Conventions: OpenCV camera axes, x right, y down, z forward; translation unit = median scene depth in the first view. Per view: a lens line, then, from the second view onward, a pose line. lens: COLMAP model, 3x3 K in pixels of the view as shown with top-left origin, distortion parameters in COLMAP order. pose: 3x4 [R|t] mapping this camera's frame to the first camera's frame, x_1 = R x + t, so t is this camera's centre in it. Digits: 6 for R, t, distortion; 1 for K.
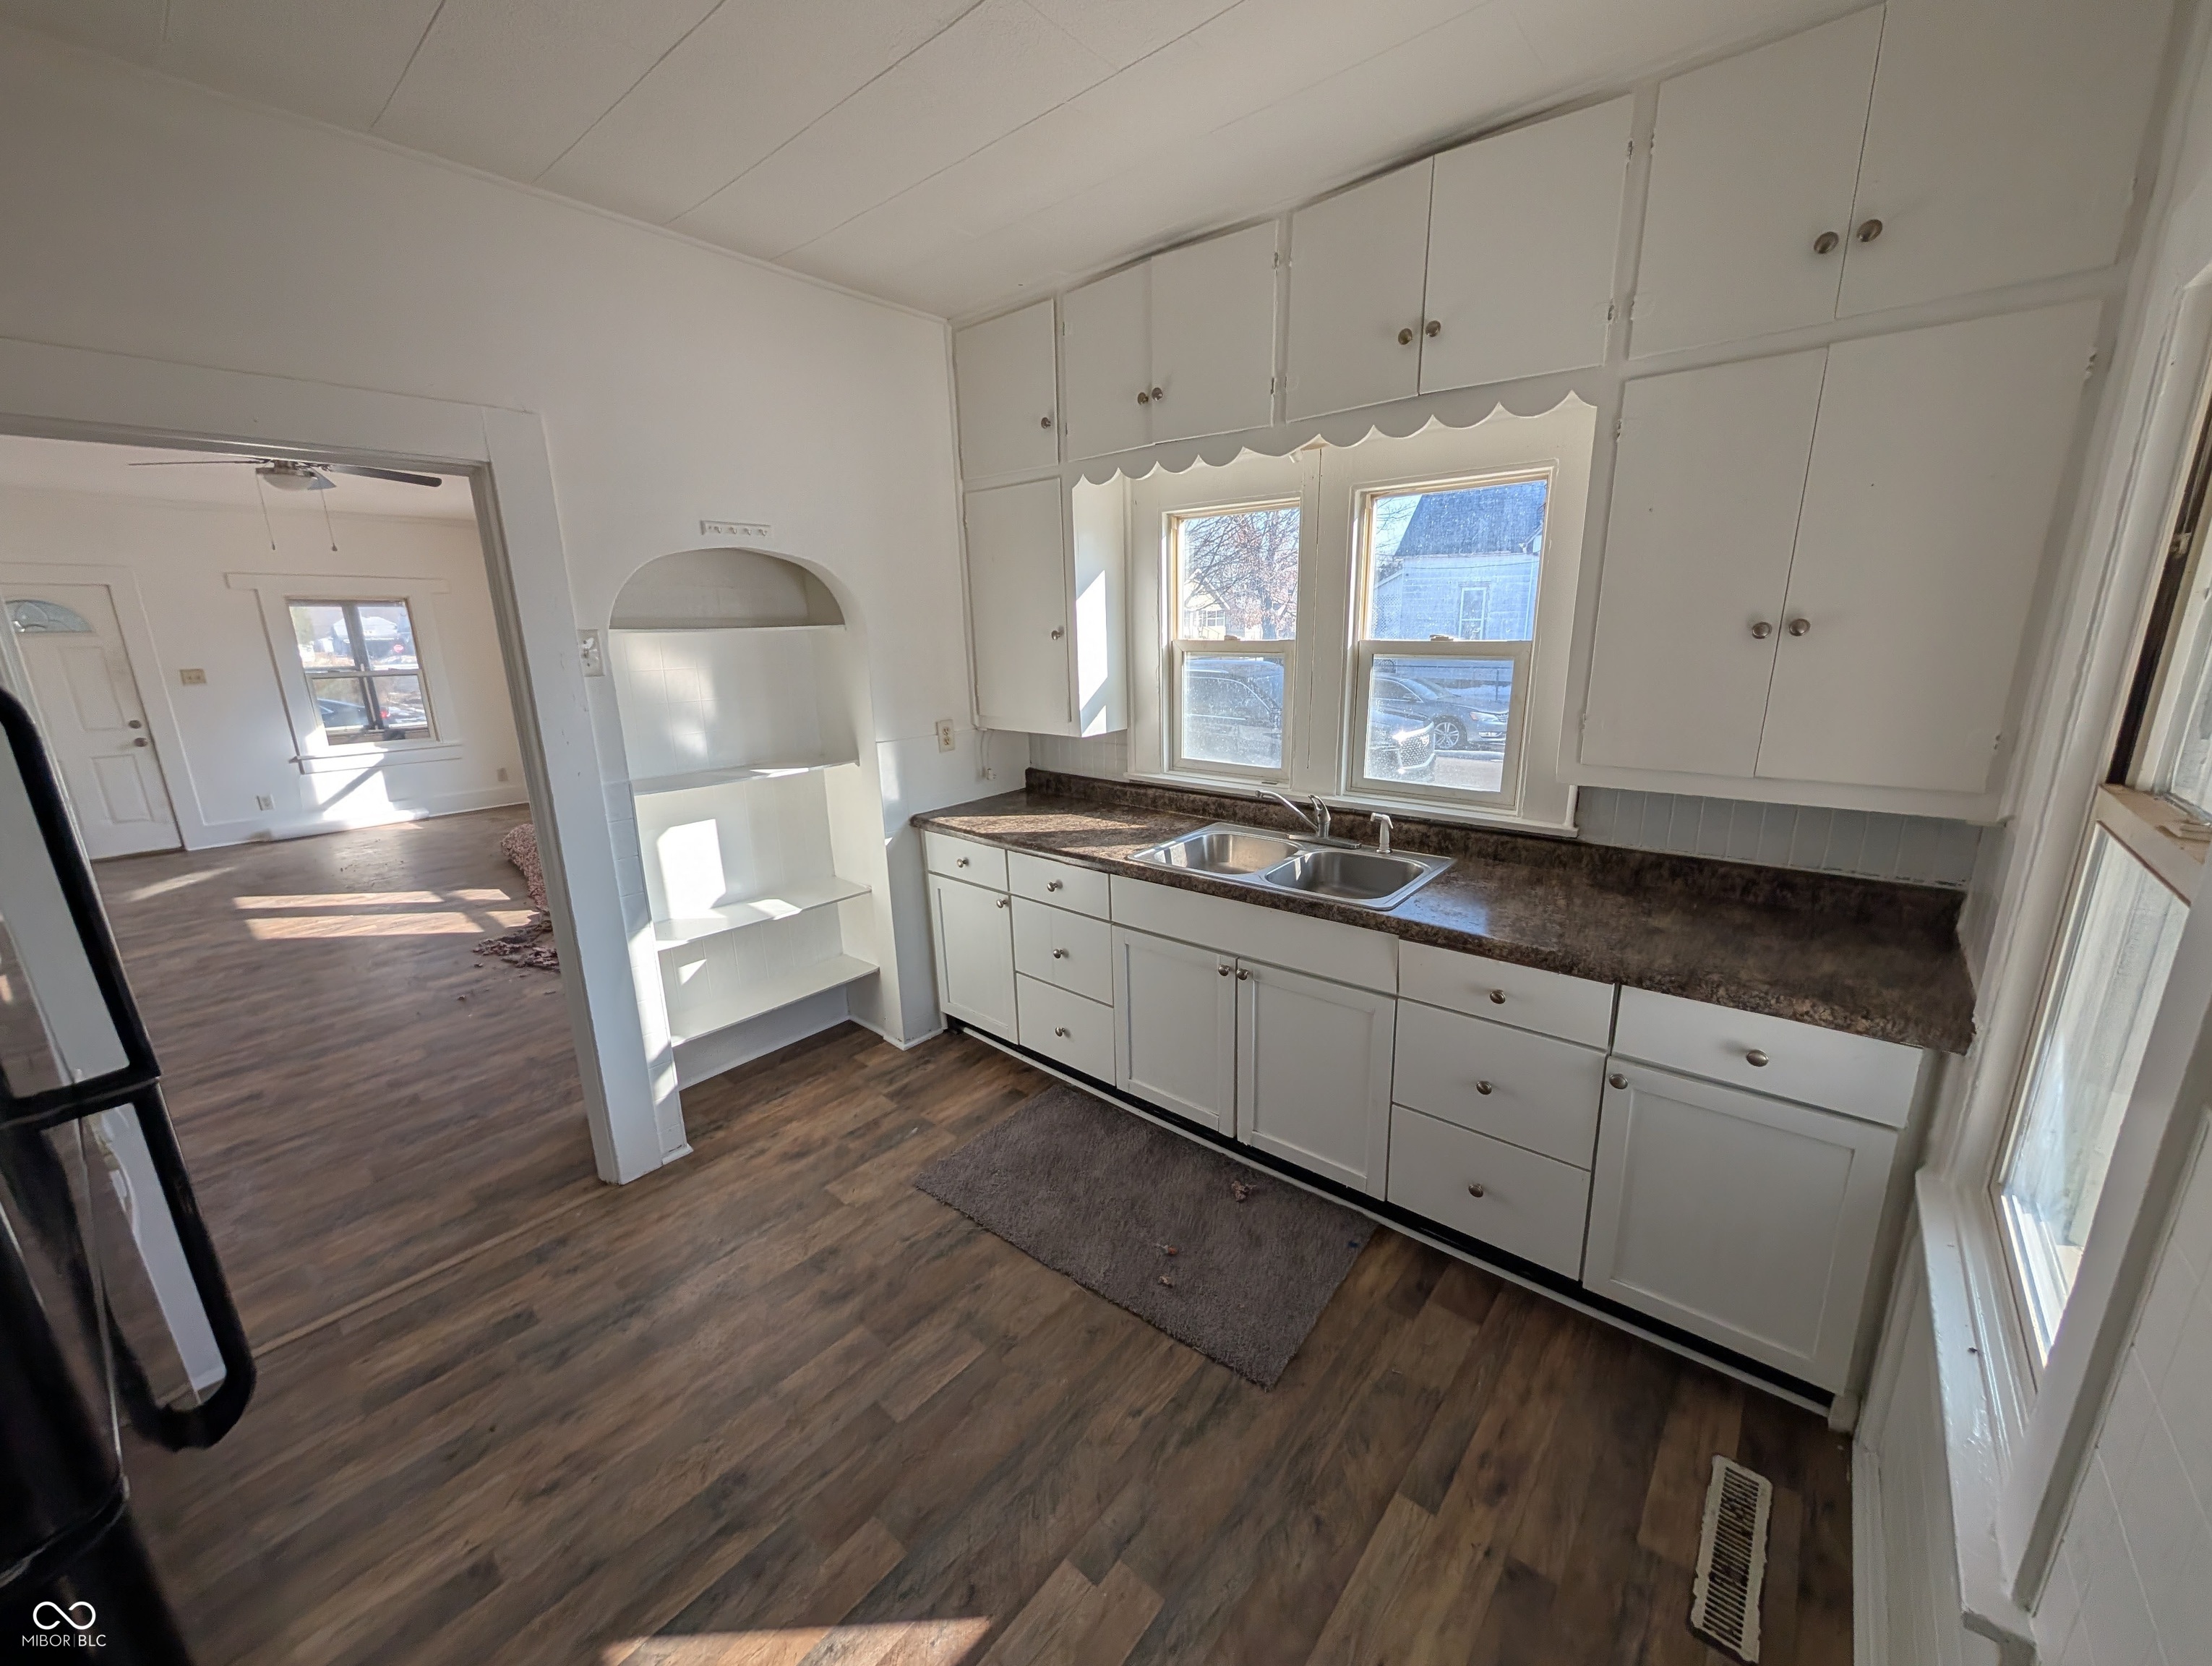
lens RADIAL K [[843.6, 0, 1107.4], [0, 843.6, 833.0], [0, 0, 1]] dist [0.000905, -0.000380]
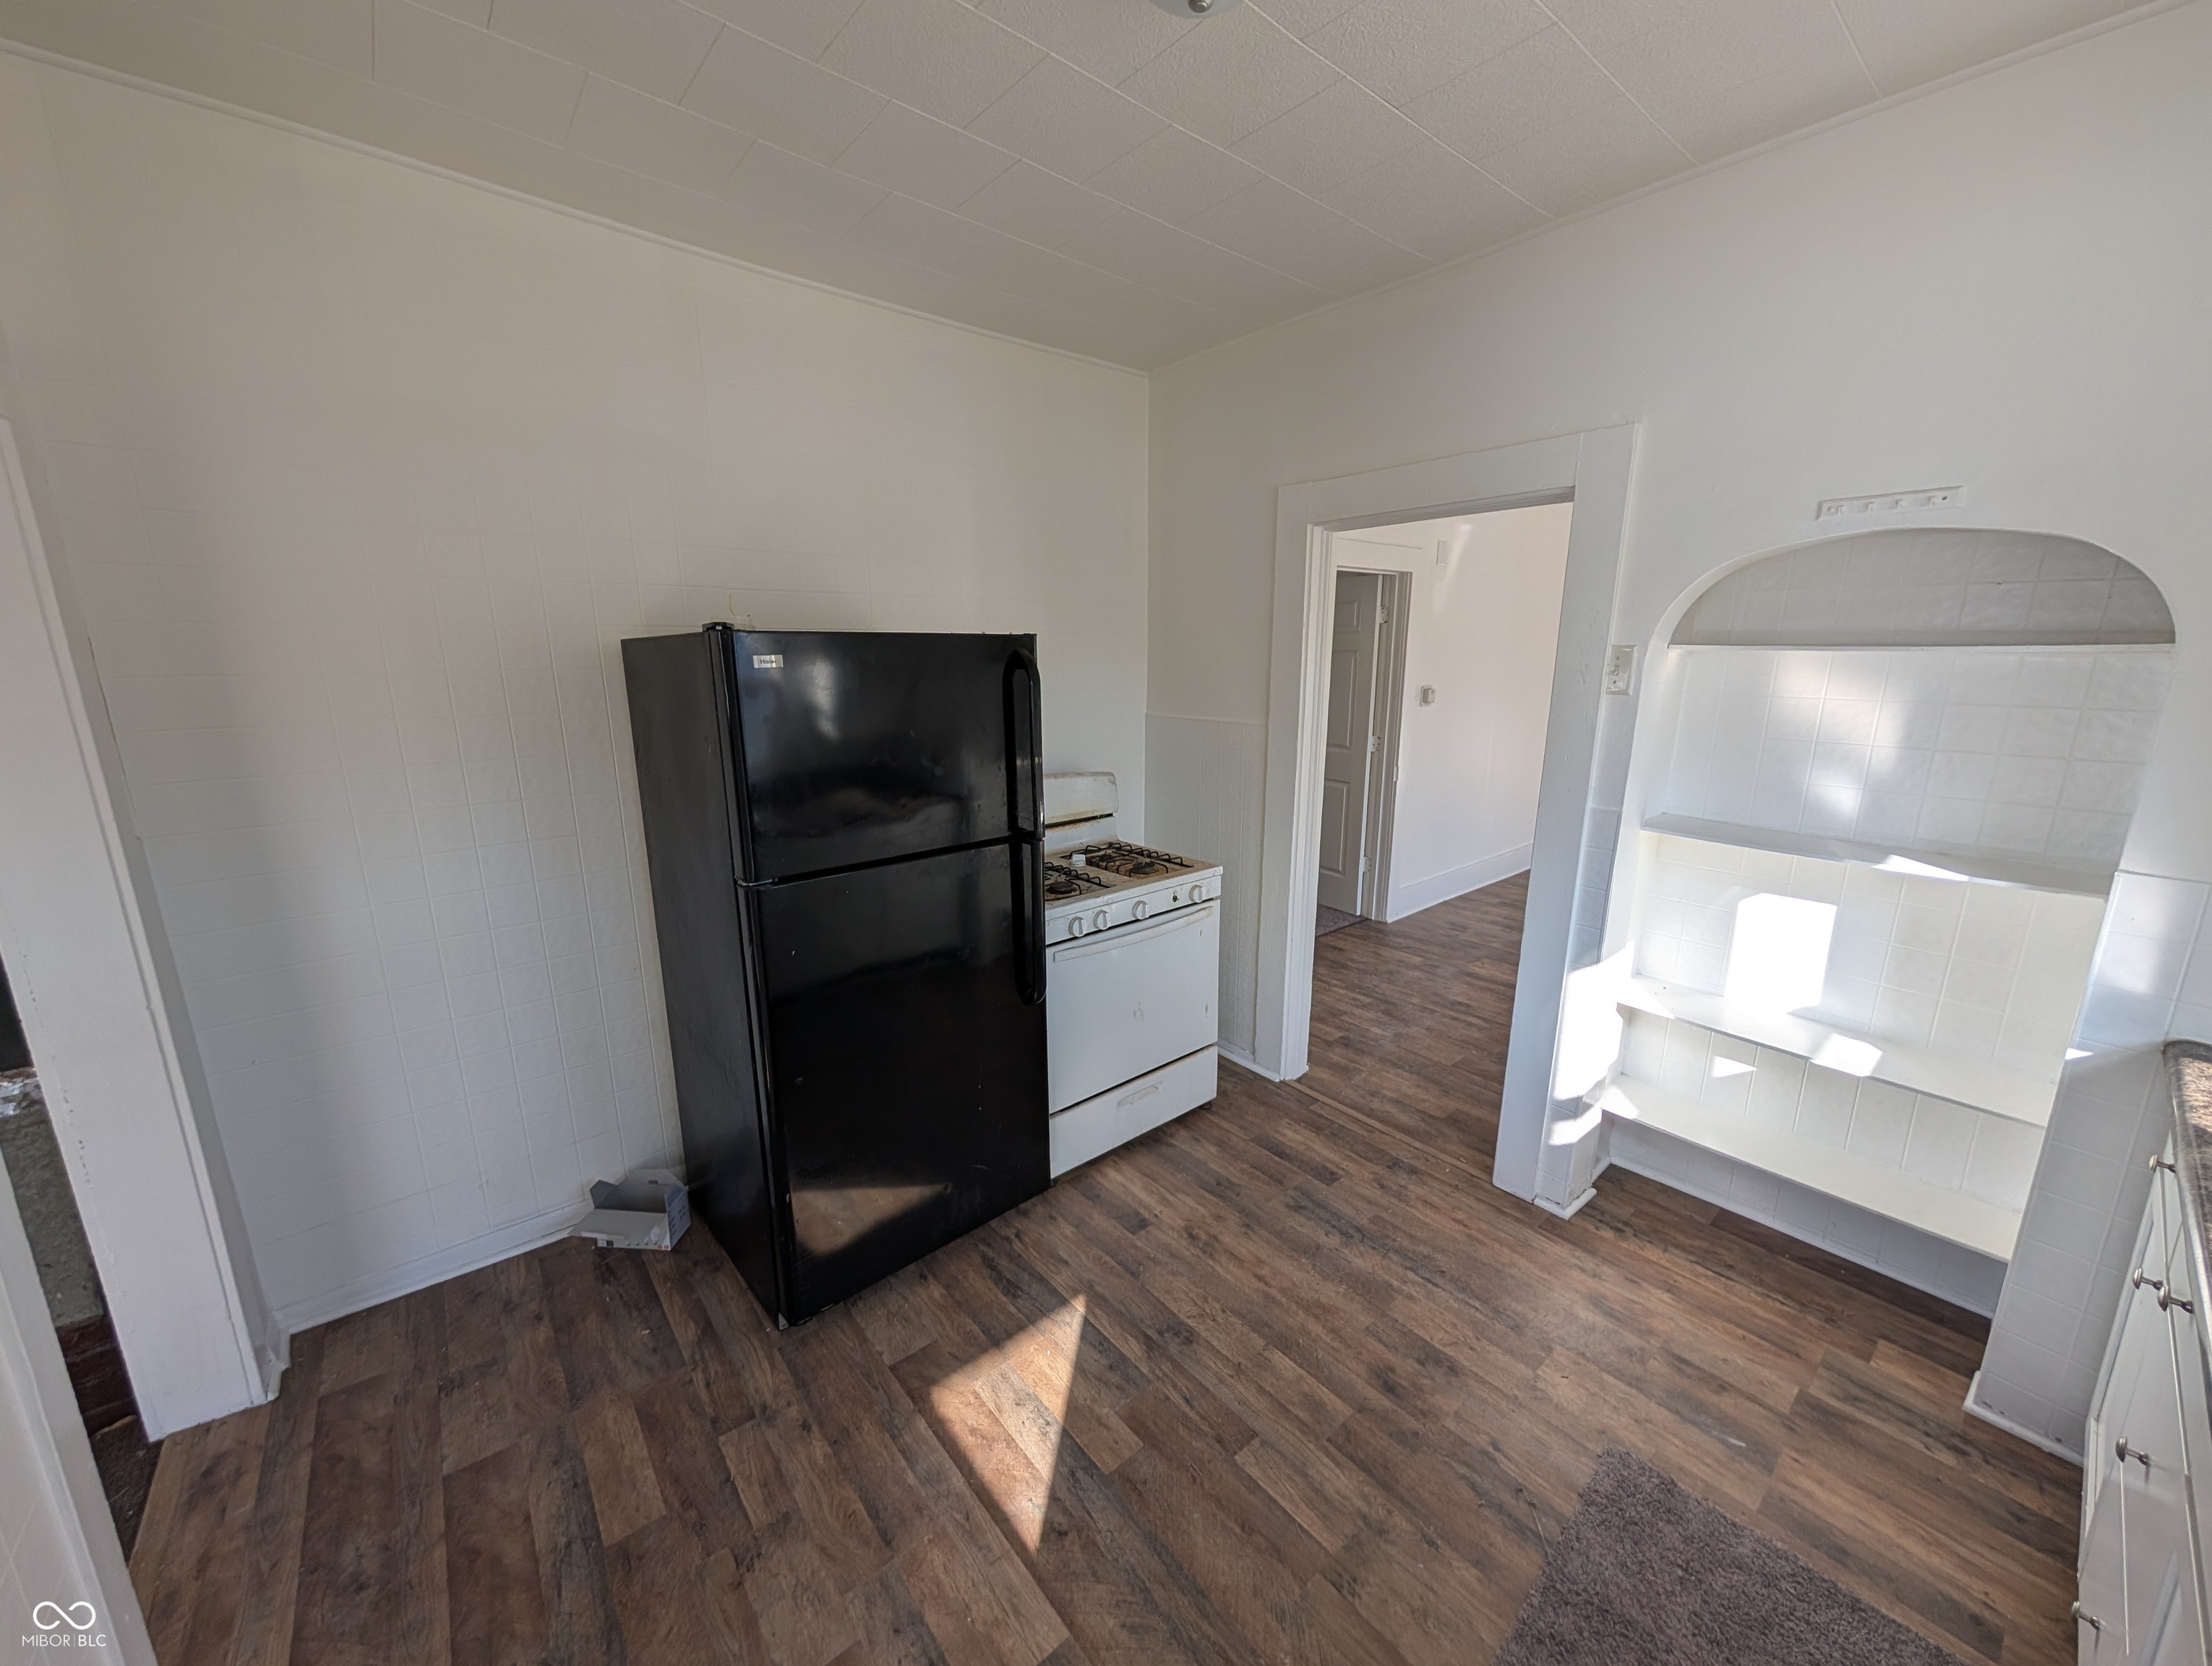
lens RADIAL K [[843.6, 0, 1107.6], [0, 843.6, 835.8], [0, 0, 1]] dist [0.000905, -0.000380]
pose [[-0.170143, 0.234080, -0.957214, 0.459206], [-0.235848, 0.933472, 0.270195, -0.171793], [0.956779, 0.271729, -0.103616, 0.644329]]
